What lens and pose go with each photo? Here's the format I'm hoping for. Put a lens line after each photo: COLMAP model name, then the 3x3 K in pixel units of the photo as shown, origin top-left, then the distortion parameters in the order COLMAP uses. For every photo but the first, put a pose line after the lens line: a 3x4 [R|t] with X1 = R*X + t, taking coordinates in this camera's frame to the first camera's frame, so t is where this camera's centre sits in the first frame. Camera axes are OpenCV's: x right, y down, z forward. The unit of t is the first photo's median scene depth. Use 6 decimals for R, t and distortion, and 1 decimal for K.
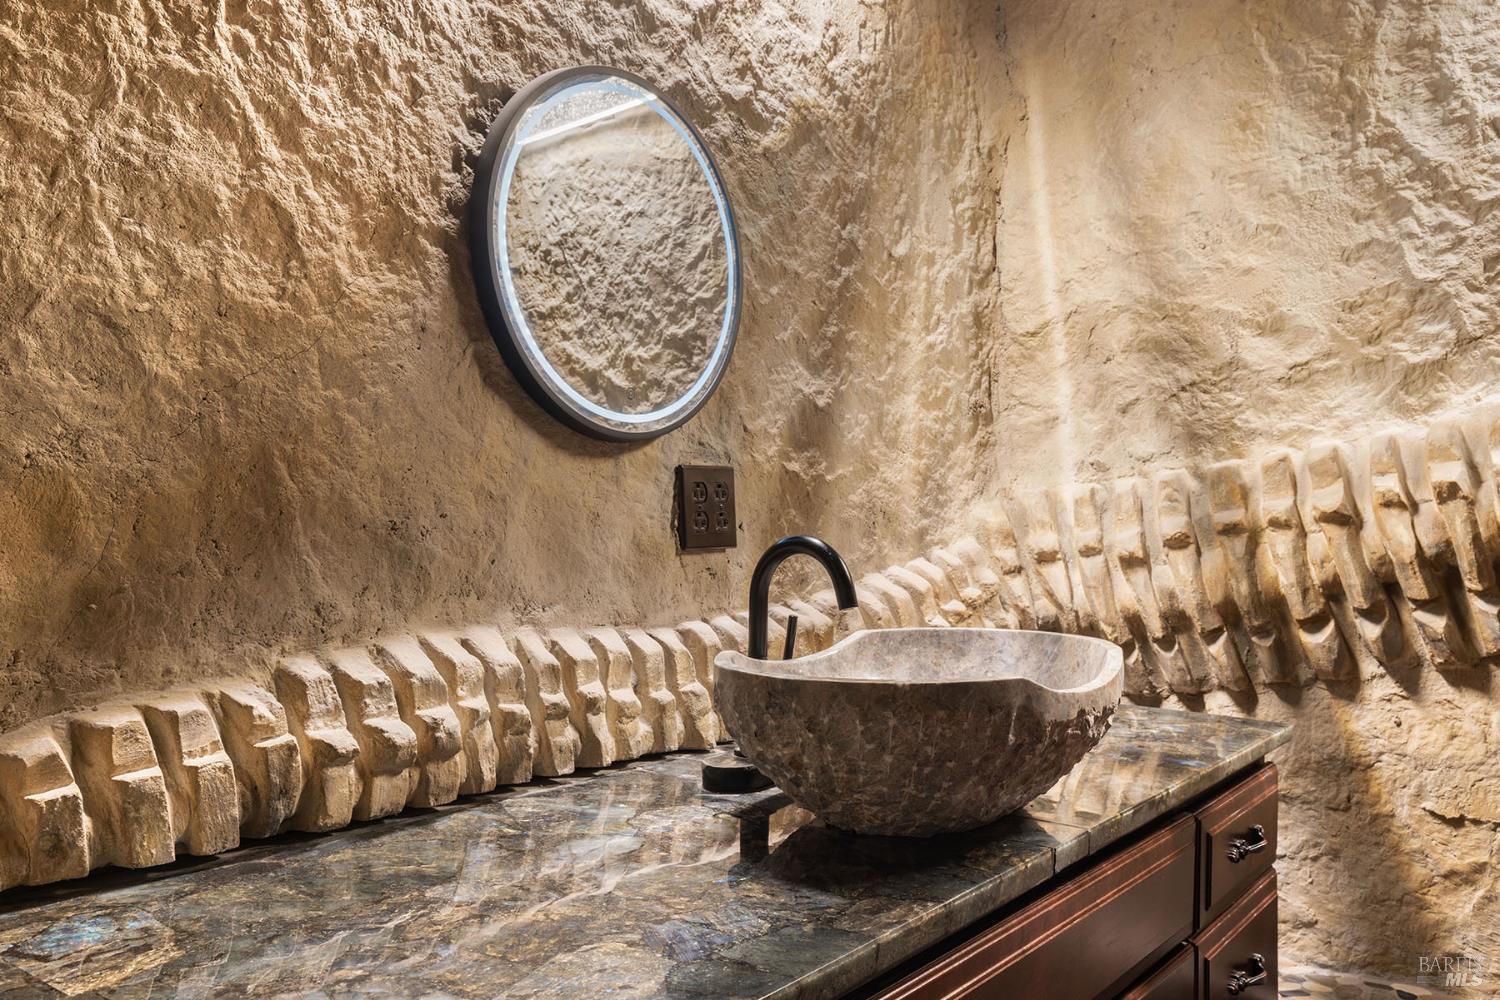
lens RADIAL K [[1223.4, 0, 754.9], [0, 1223.4, 508.0], [0, 0, 1]] dist [0.003680, 0.001883]
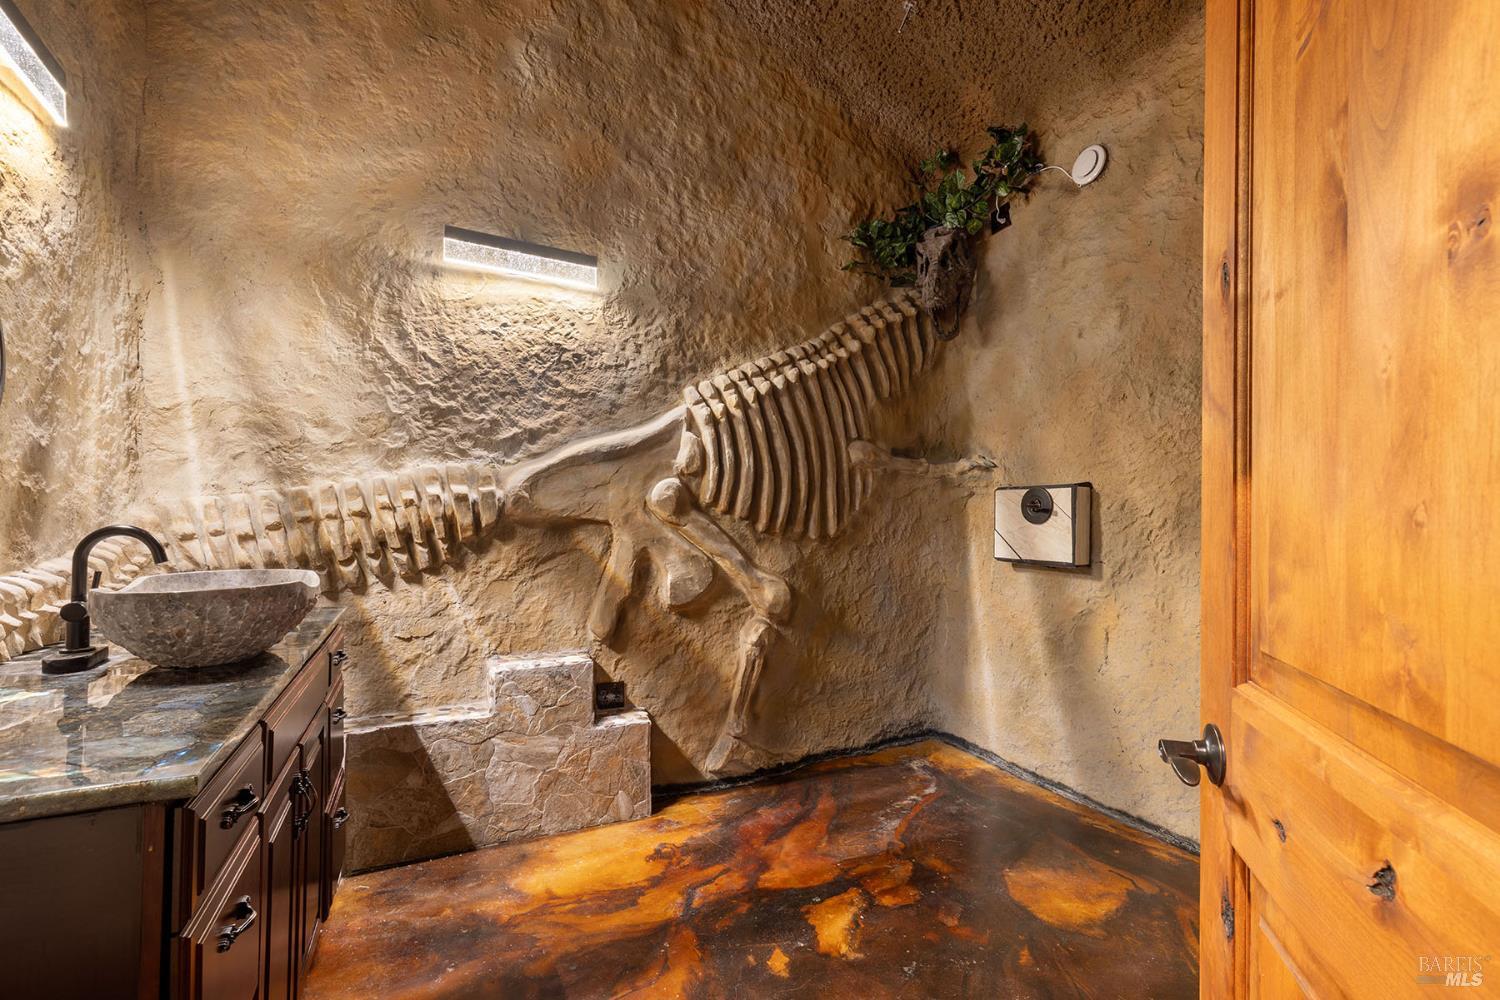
lens RADIAL K [[676.9, 0, 760.2], [0, 676.9, 506.5], [0, 0, 1]] dist [0.005700, -0.000977]
pose [[0.450735, 0.002811, 0.892653, -0.300032], [0.000162, 0.999995, -0.003231, -0.001413], [-0.892658, 0.001600, 0.450732, -0.215098]]
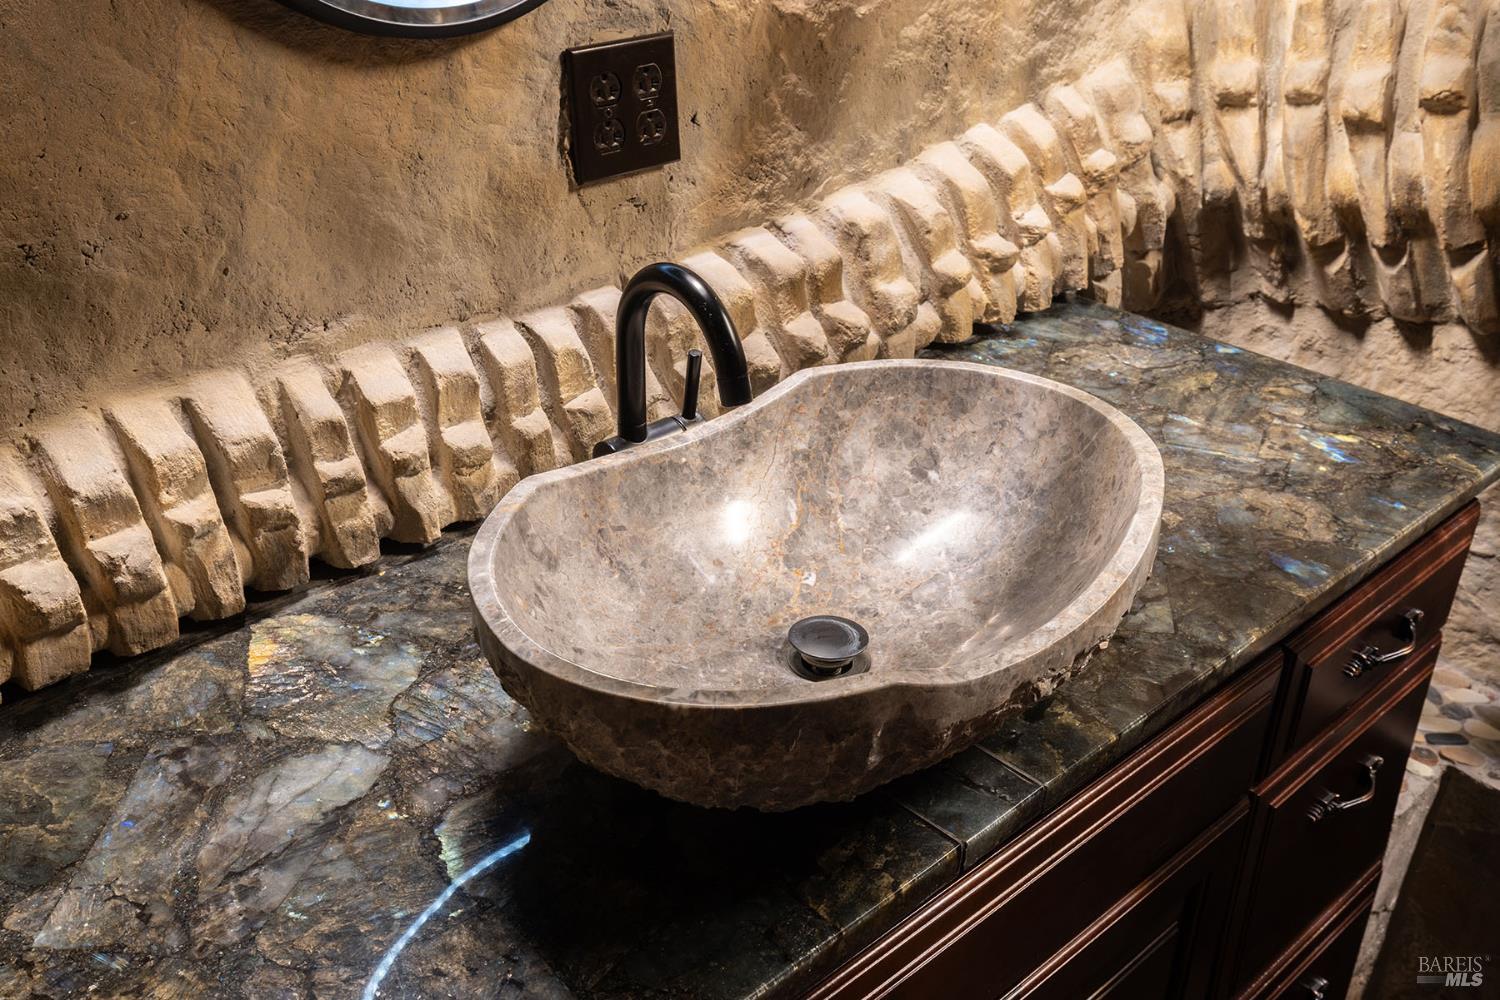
lens RADIAL K [[1433.8, 0, 759.0], [0, 1433.8, 511.7], [0, 0, 1]] dist [0.019199, 0.000000]
pose [[0.986011, 0.086767, -0.142313, 0.131203], [-0.007235, 0.875298, 0.483530, -0.151095], [0.166521, -0.475737, 0.863681, 0.218619]]
